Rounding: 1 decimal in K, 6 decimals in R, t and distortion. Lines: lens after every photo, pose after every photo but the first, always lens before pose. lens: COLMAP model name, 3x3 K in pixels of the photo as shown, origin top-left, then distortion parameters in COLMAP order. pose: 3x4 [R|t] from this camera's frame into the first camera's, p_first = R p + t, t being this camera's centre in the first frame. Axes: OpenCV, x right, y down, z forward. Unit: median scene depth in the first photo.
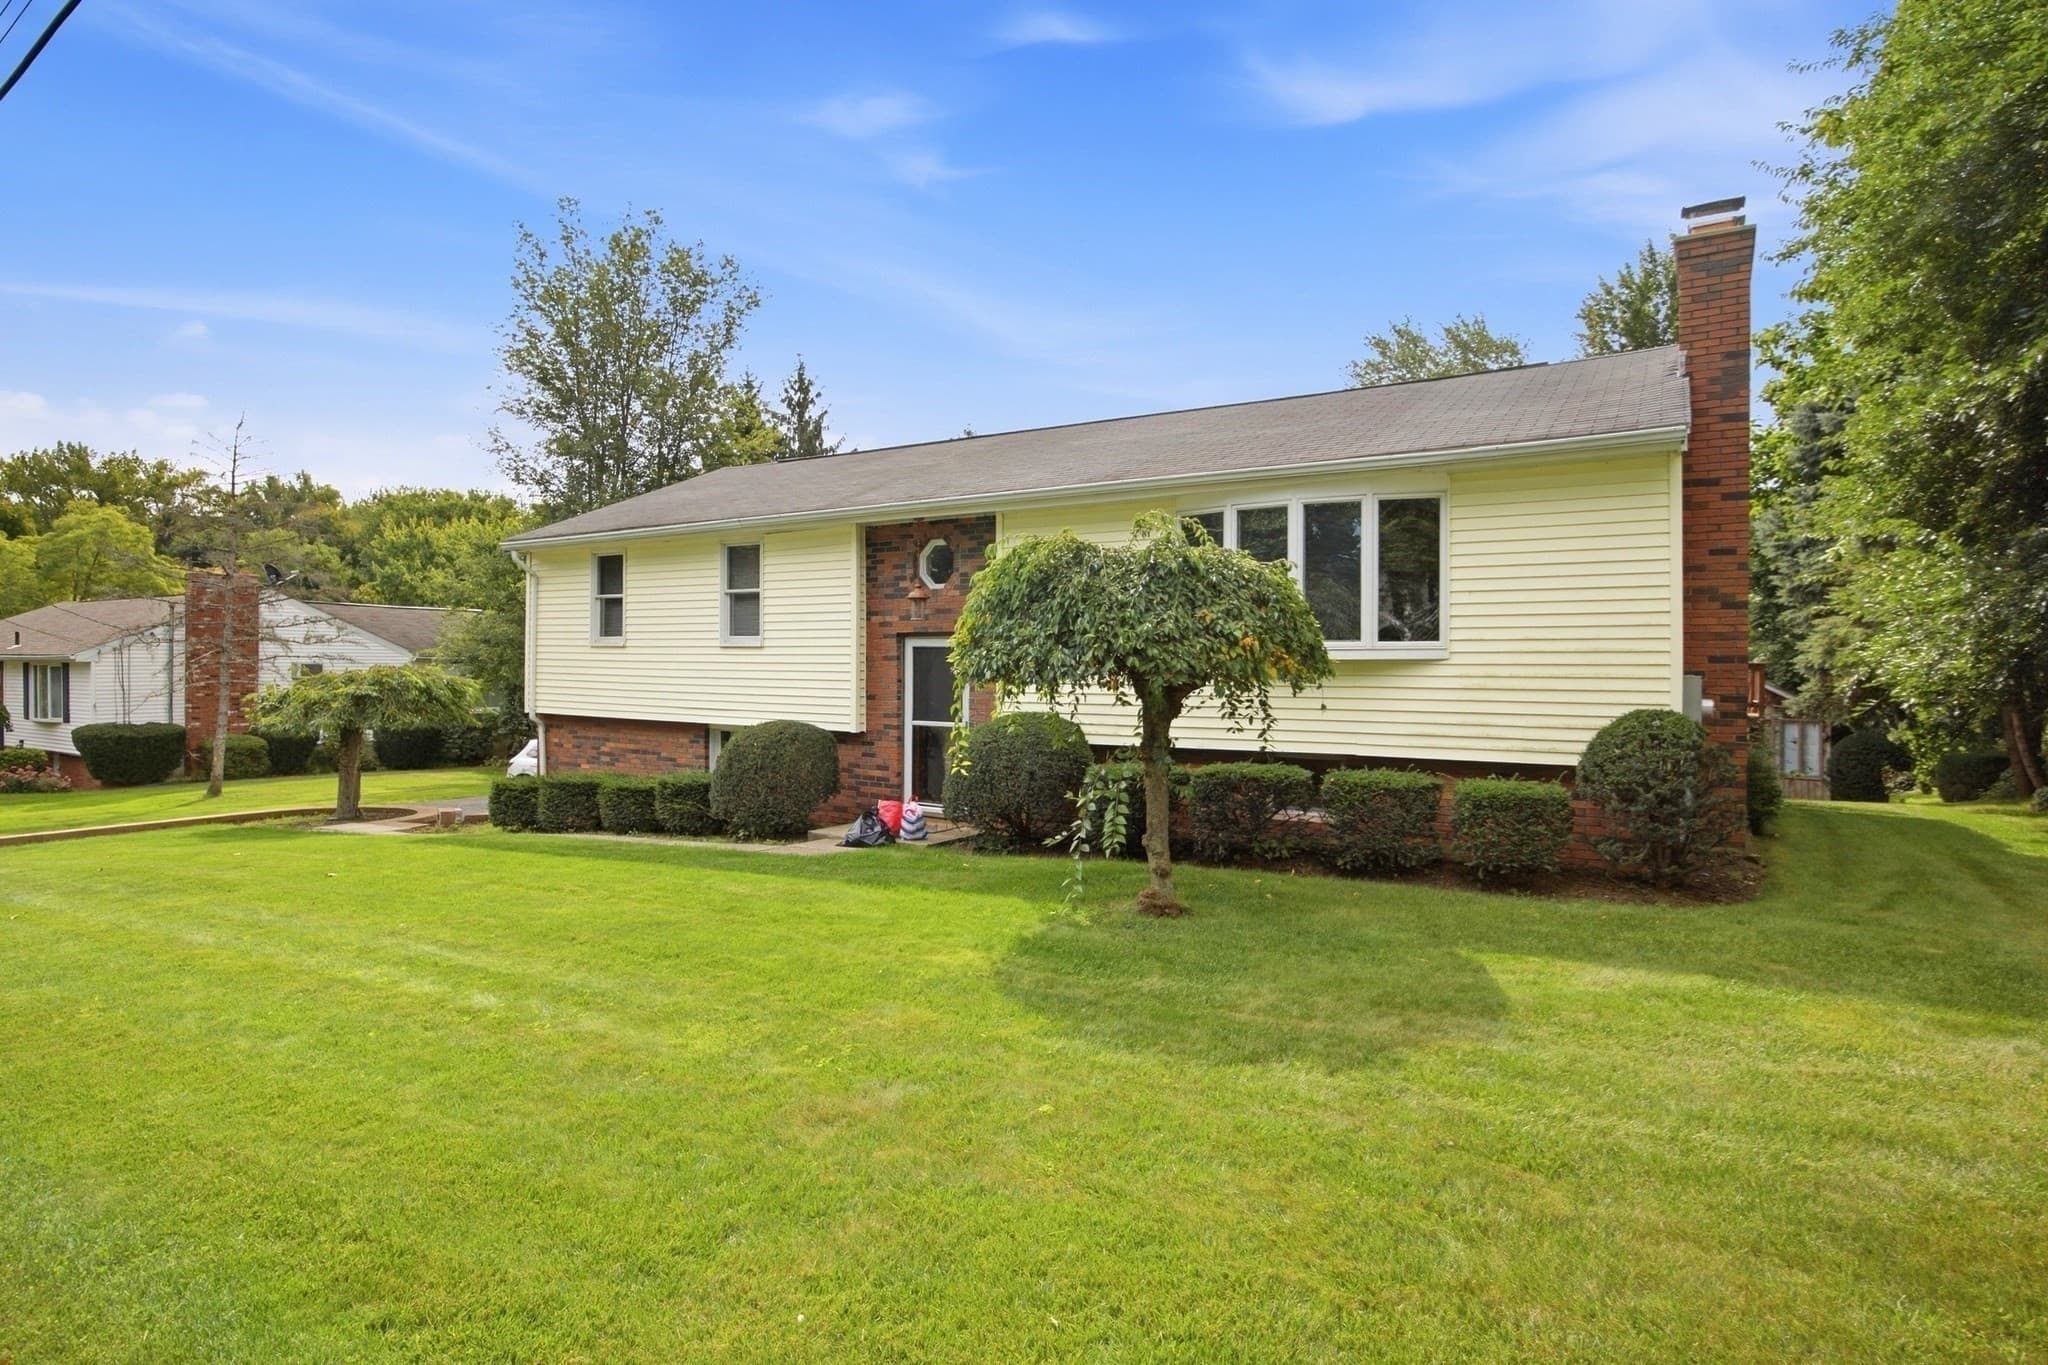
lens RADIAL K [[841.0, 0, 1027.1], [0, 841.0, 666.8], [0, 0, 1]] dist [-0.001419, 0.000218]
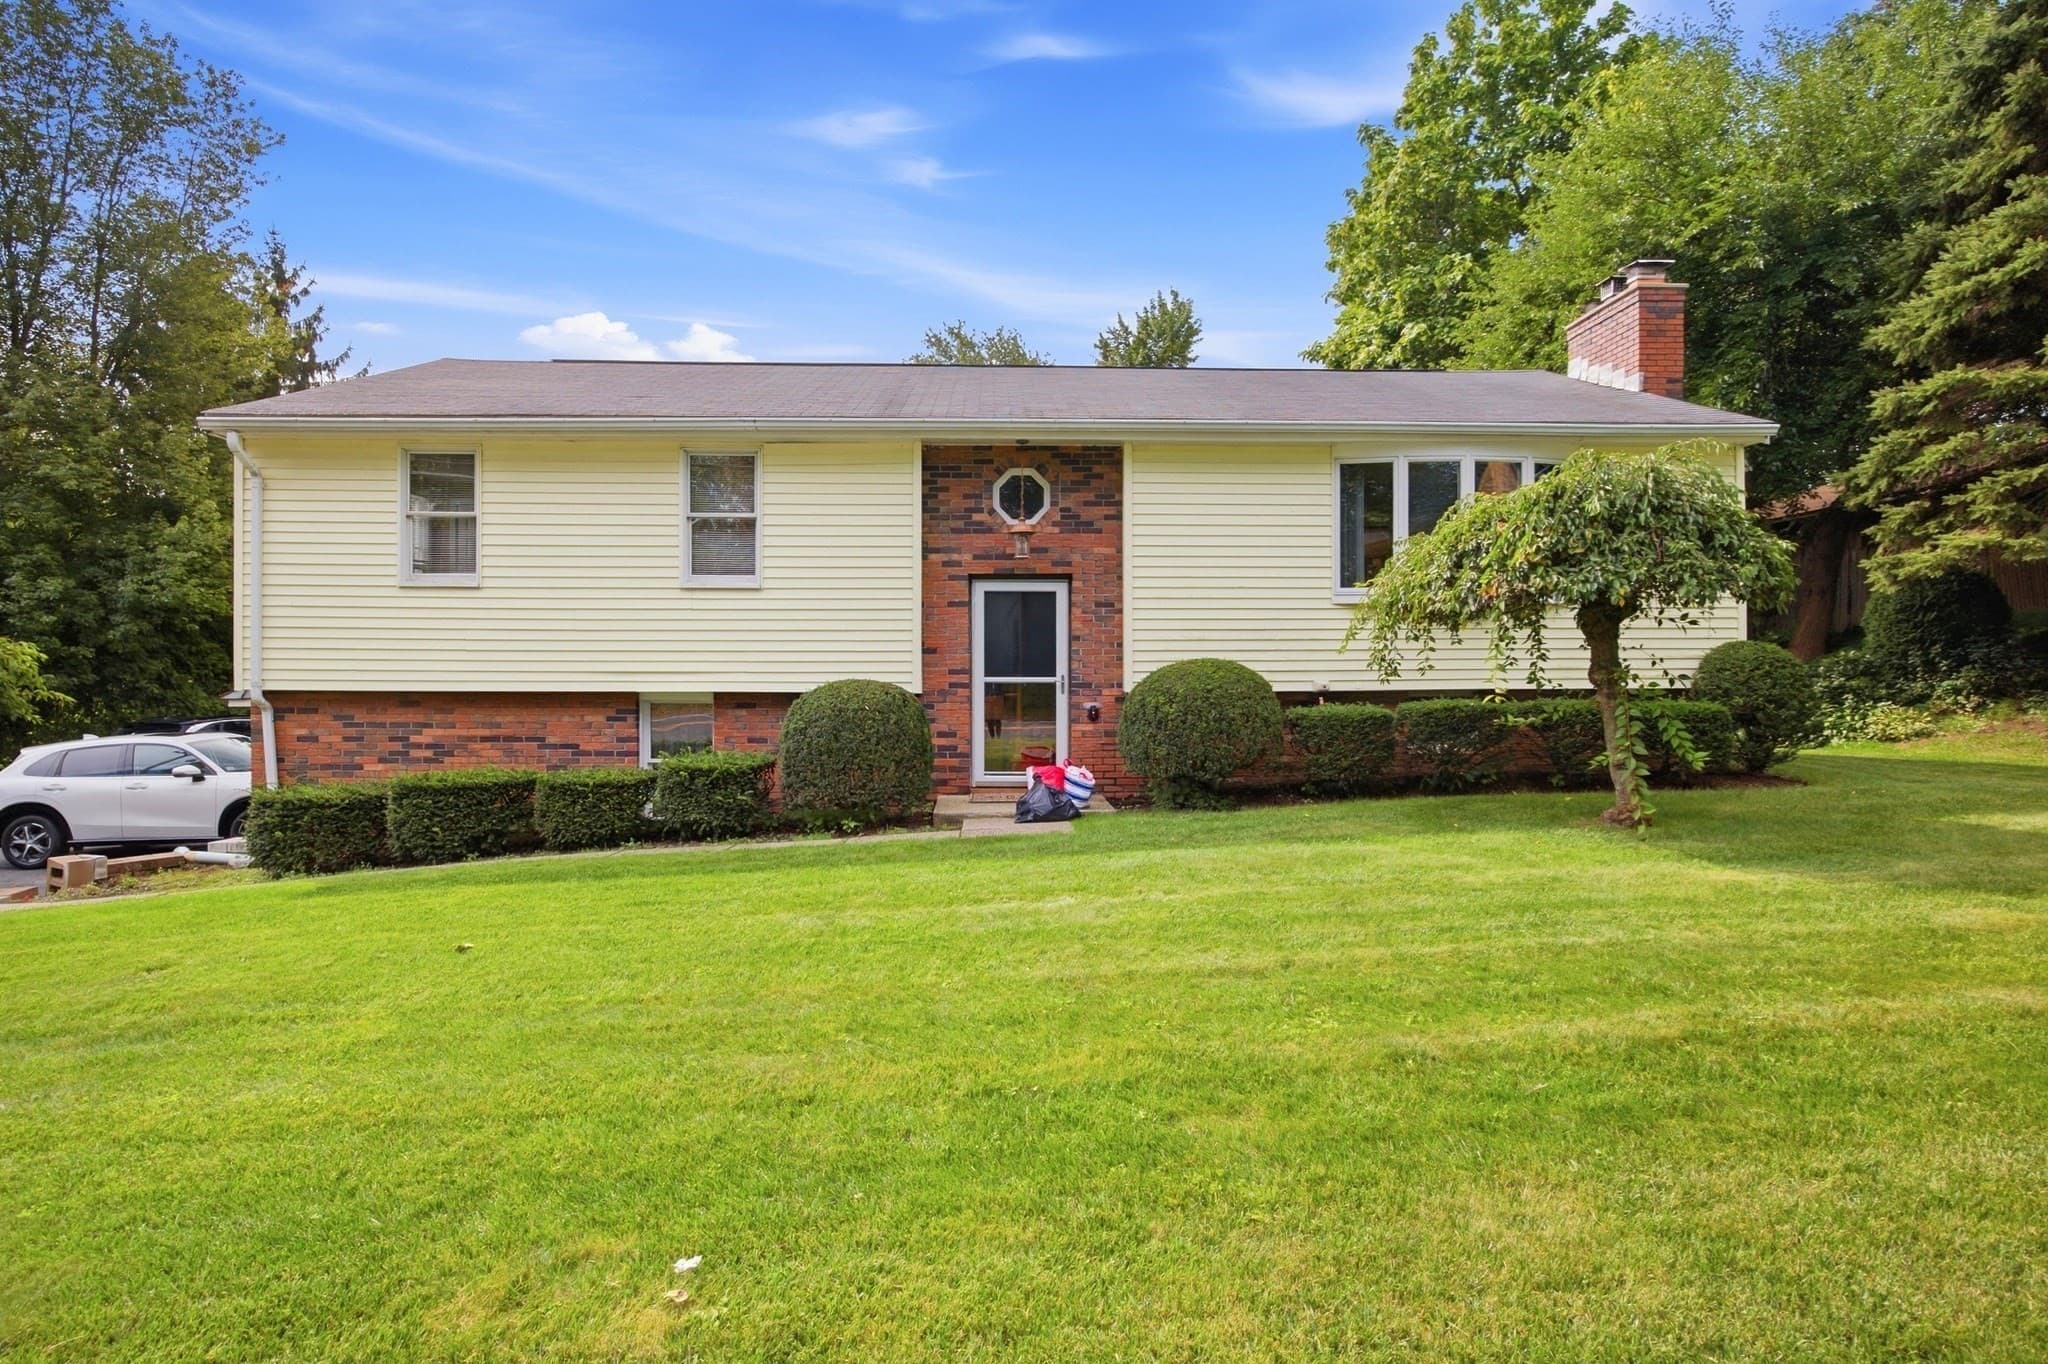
lens RADIAL K [[810.9, 0, 1024.0], [0, 810.9, 623.5], [0, 0, 1]] dist [-0.001350, 0.000062]
pose [[0.882798, -0.001096, 0.469751, -0.470828], [0.005180, 0.999959, -0.007401, 0.015024], [-0.469723, 0.008967, 0.882768, 0.242268]]
